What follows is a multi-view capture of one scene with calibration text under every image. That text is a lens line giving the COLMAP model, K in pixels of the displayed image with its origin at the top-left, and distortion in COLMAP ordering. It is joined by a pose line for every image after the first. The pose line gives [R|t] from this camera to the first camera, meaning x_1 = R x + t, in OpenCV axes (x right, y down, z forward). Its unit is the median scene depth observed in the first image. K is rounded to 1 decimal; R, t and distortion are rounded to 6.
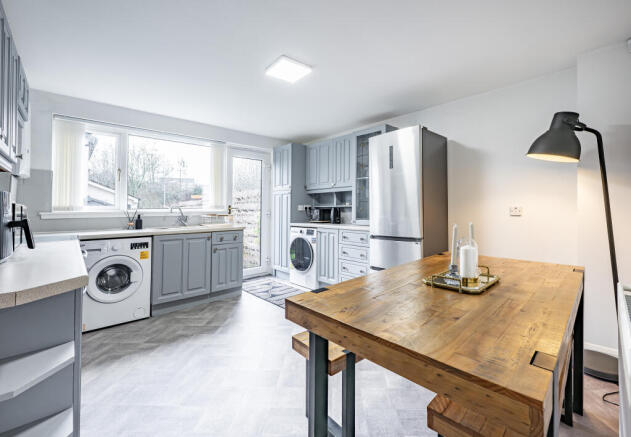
lens RADIAL K [[265.0, 0, 315.5], [0, 265.0, 218.5], [0, 0, 1]] dist [-0.035736, 0.000009]
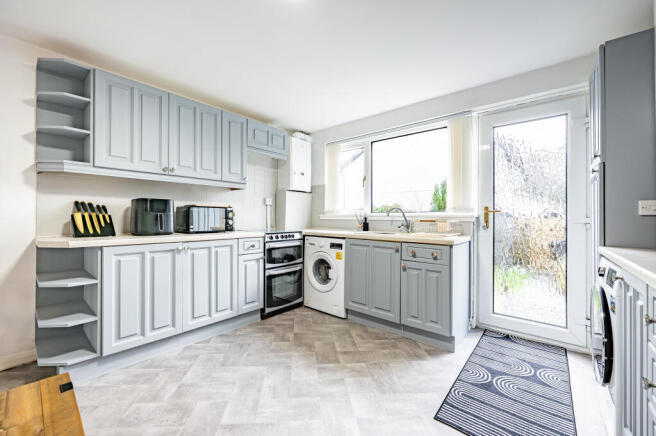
lens RADIAL K [[258.8, 0, 328.0], [0, 258.8, 218.0], [0, 0, 1]] dist [-0.018819, -0.000024]
pose [[0.118890, 0.011018, -0.992846, 0.341206], [-0.045295, 0.998958, 0.005662, -0.012775], [0.991874, 0.044297, 0.119265, 0.794349]]
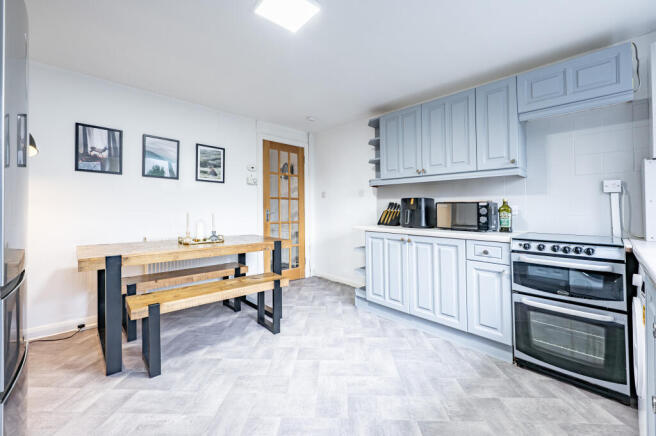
lens RADIAL K [[264.5, 0, 328.0], [0, 264.5, 218.0], [0, 0, 1]] dist [0.001903, 0.000089]
pose [[-0.999850, -0.006656, -0.015988, -0.160546], [-0.007701, 0.997776, 0.066207, -0.030515], [0.015512, 0.066320, -0.997678, 1.332678]]
